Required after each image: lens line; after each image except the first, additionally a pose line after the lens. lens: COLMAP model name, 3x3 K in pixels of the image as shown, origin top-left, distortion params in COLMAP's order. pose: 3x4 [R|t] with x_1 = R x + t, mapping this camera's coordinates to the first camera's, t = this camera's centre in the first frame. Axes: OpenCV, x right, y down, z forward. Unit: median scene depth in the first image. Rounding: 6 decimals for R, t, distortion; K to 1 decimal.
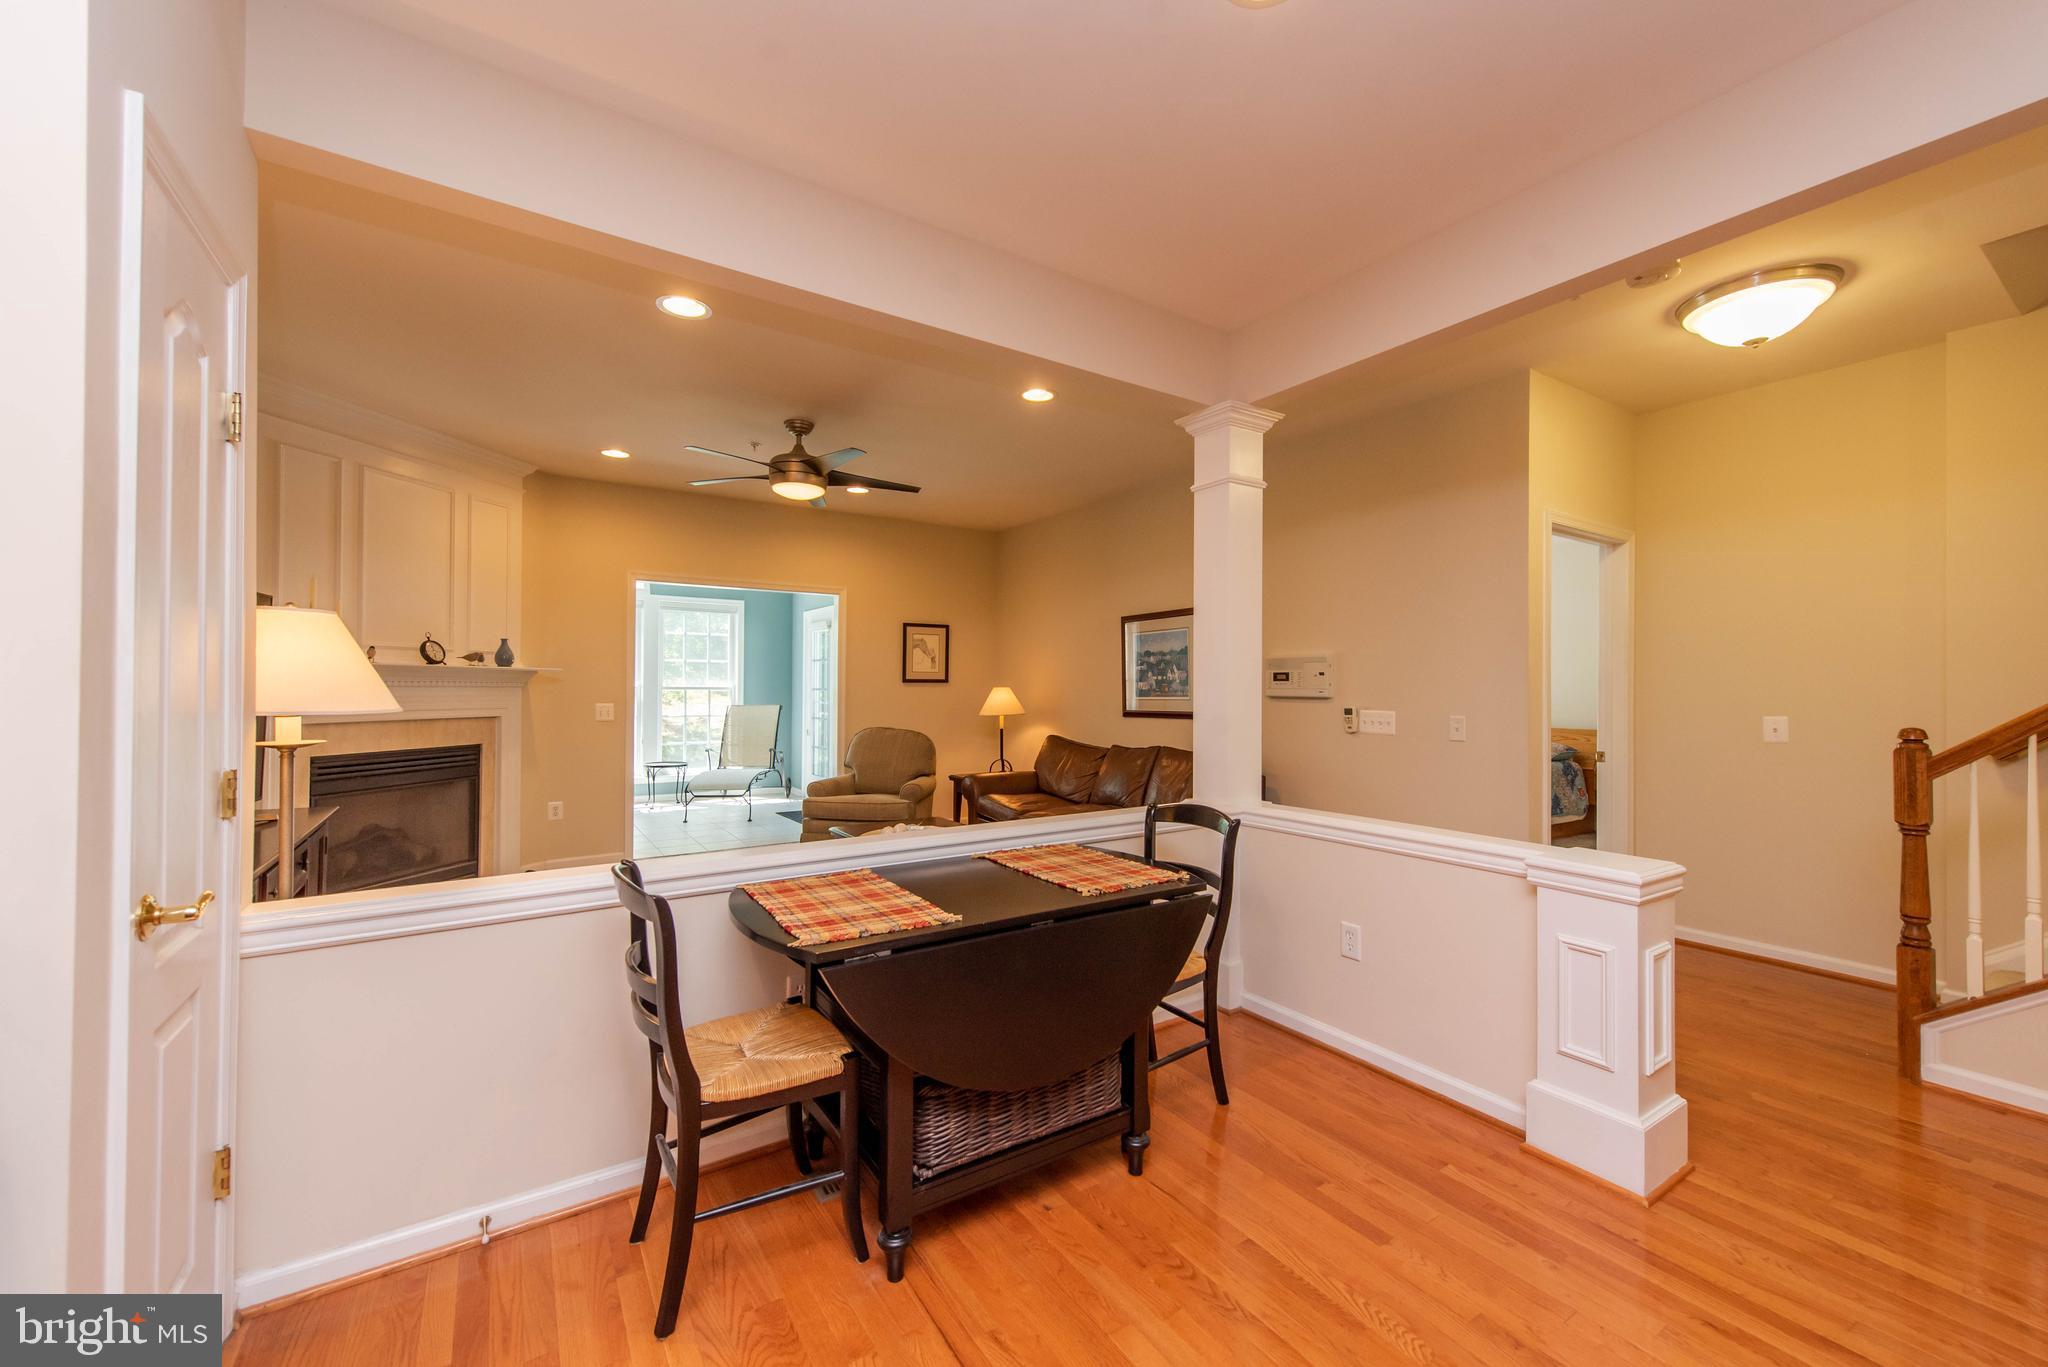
lens RADIAL K [[803.4, 0, 1028.3], [0, 803.4, 681.4], [0, 0, 1]] dist [0.013531, -0.003224]
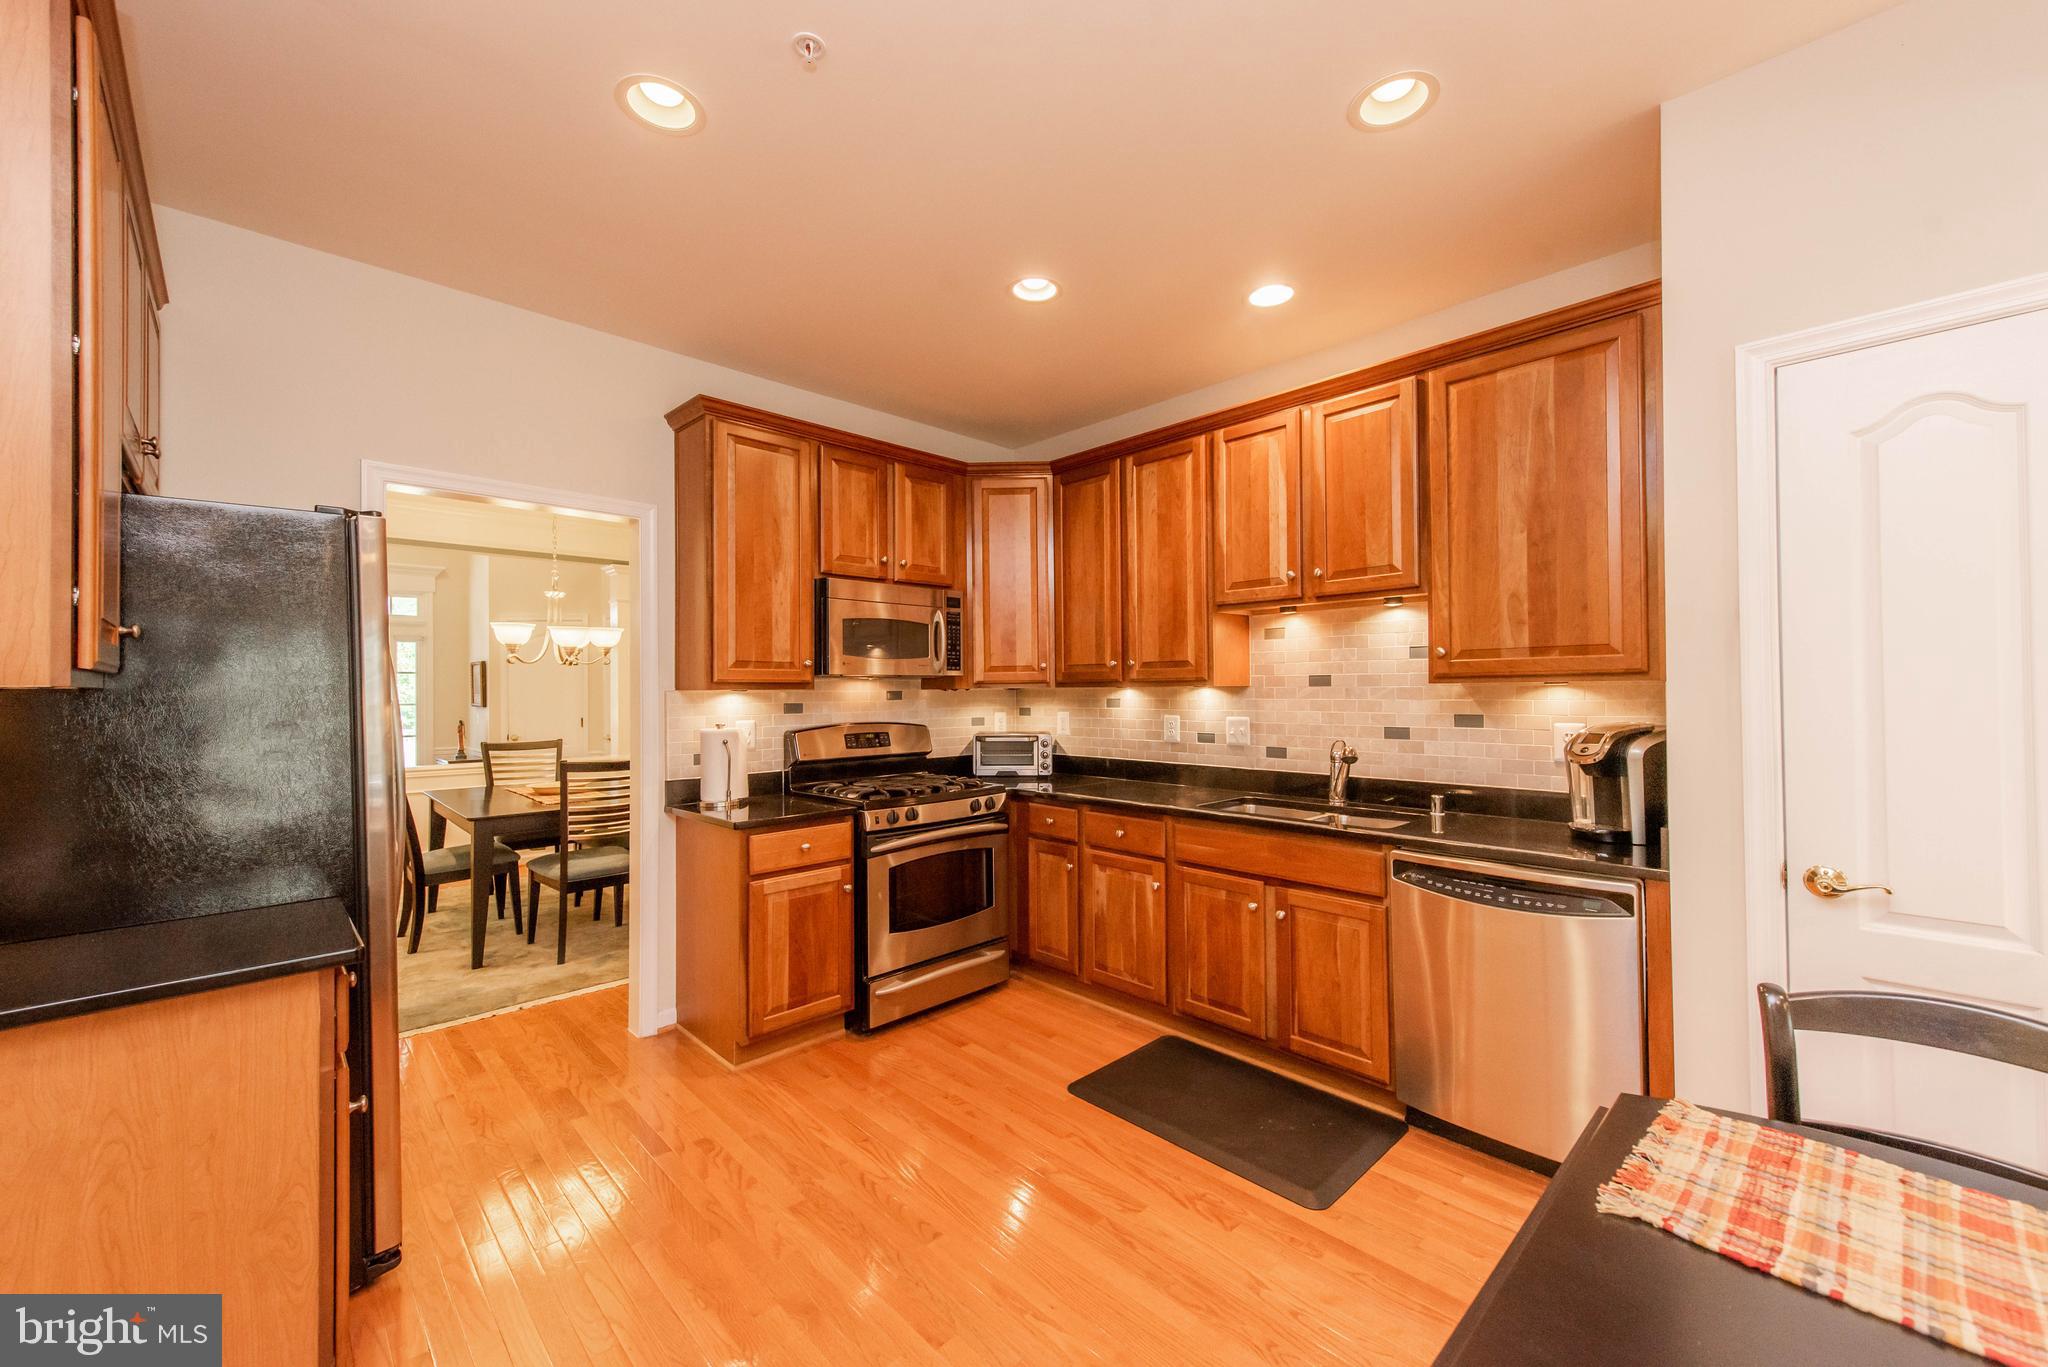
lens RADIAL K [[803.4, 0, 1028.7], [0, 803.4, 682.4], [0, 0, 1]] dist [0.013531, -0.003224]
pose [[-0.982420, 0.000036, -0.186682, 0.138291], [0.003645, 0.999813, -0.018988, -0.008656], [0.186647, -0.019335, -0.982237, 0.554223]]
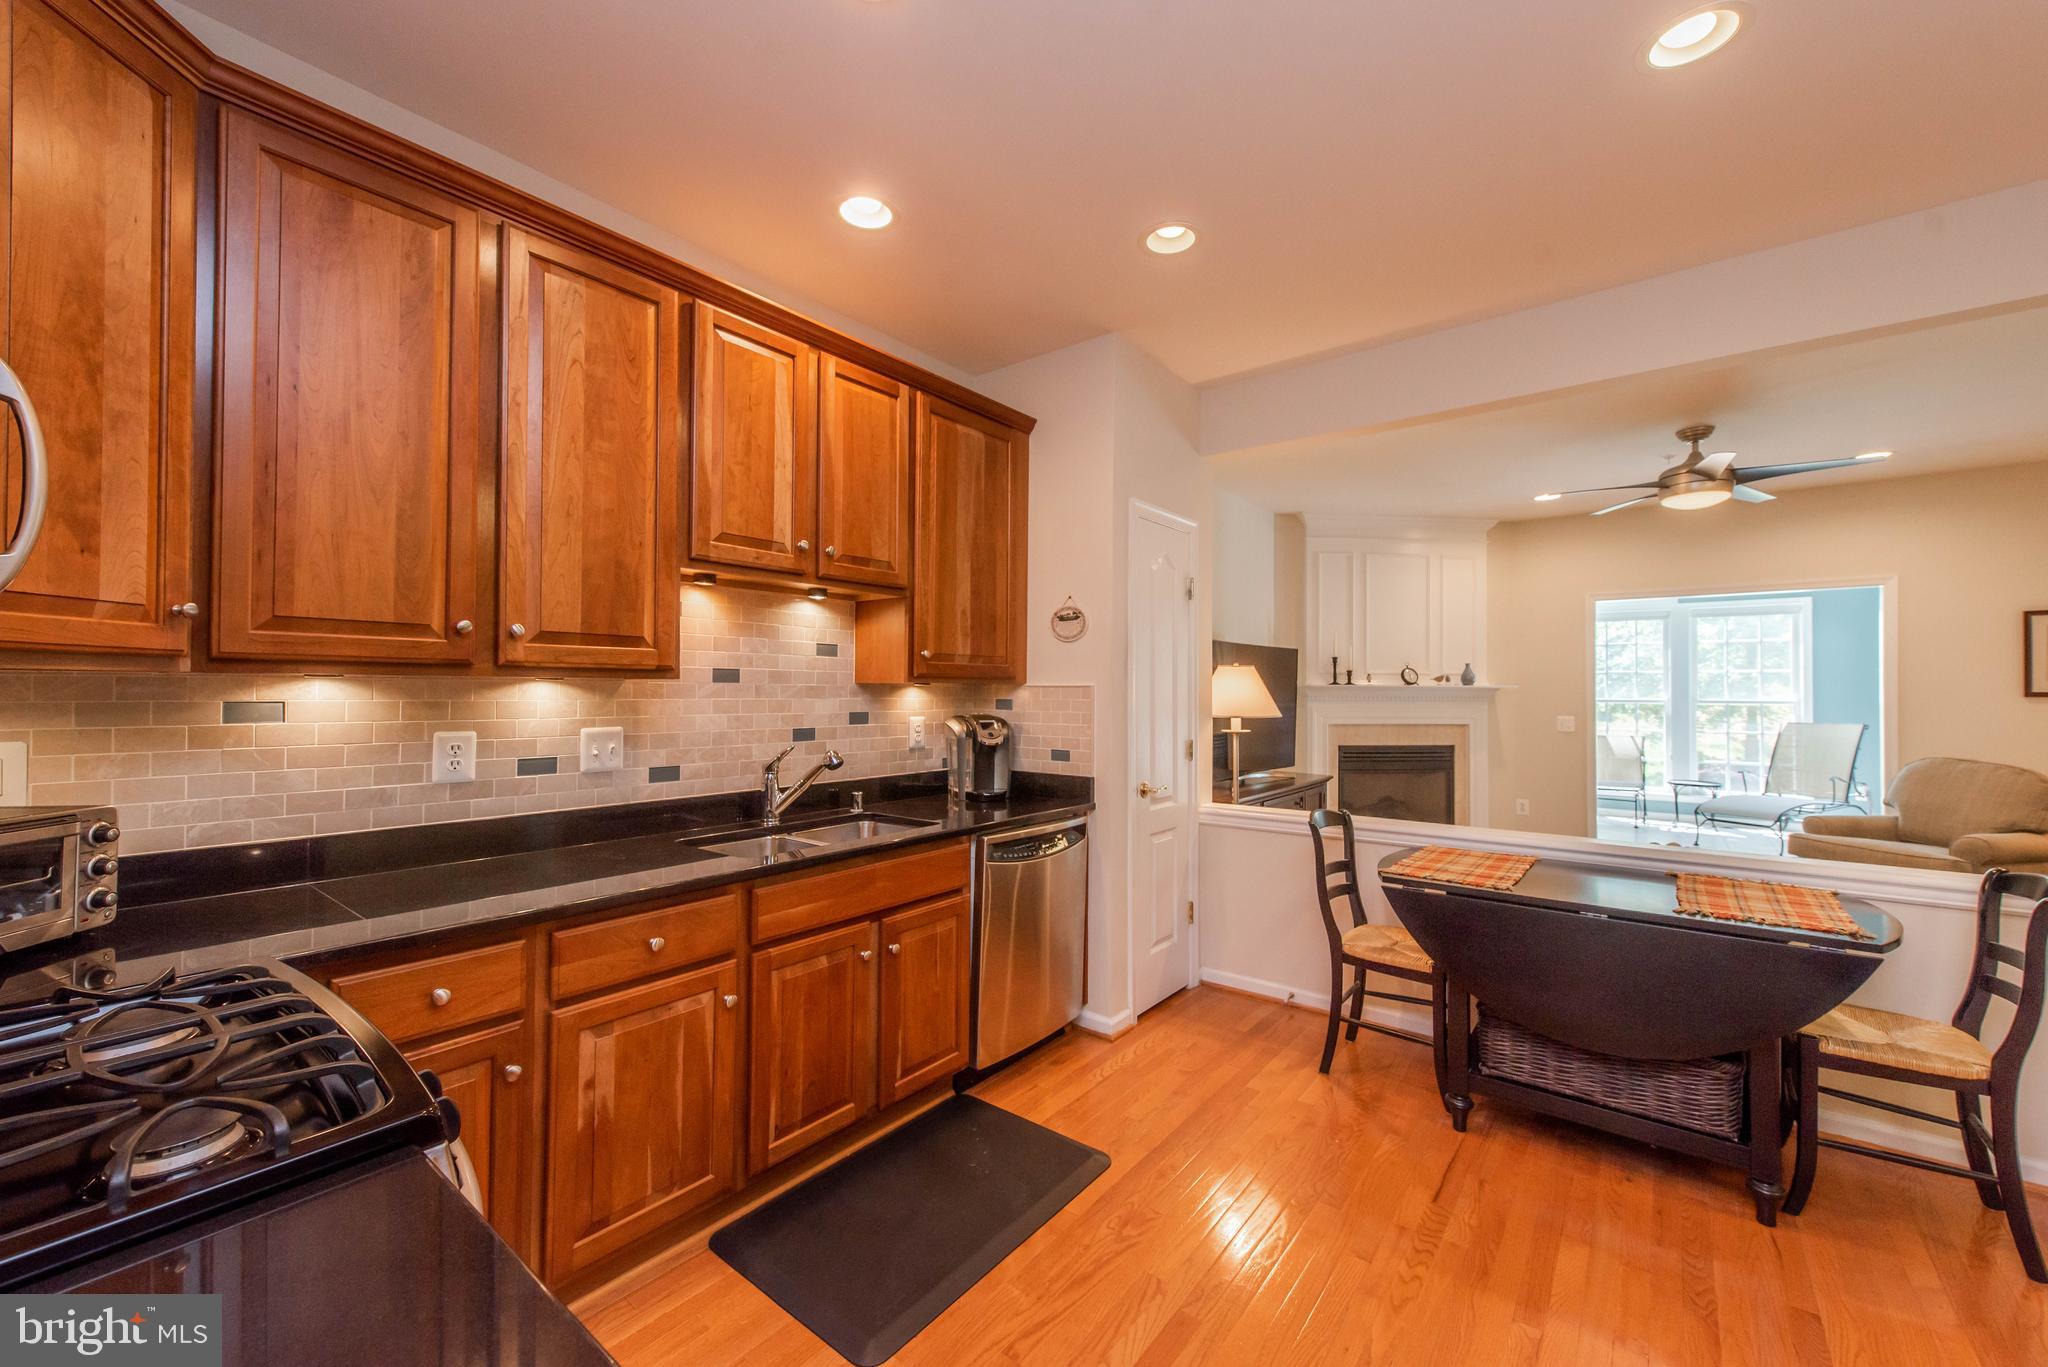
lens RADIAL K [[803.4, 0, 1030.9], [0, 803.4, 681.4], [0, 0, 1]] dist [0.013531, -0.003224]
pose [[0.319710, -0.016804, -0.947367, 0.349961], [0.005626, 0.999859, -0.015836, -0.008381], [0.947499, -0.000267, 0.319759, -0.057094]]
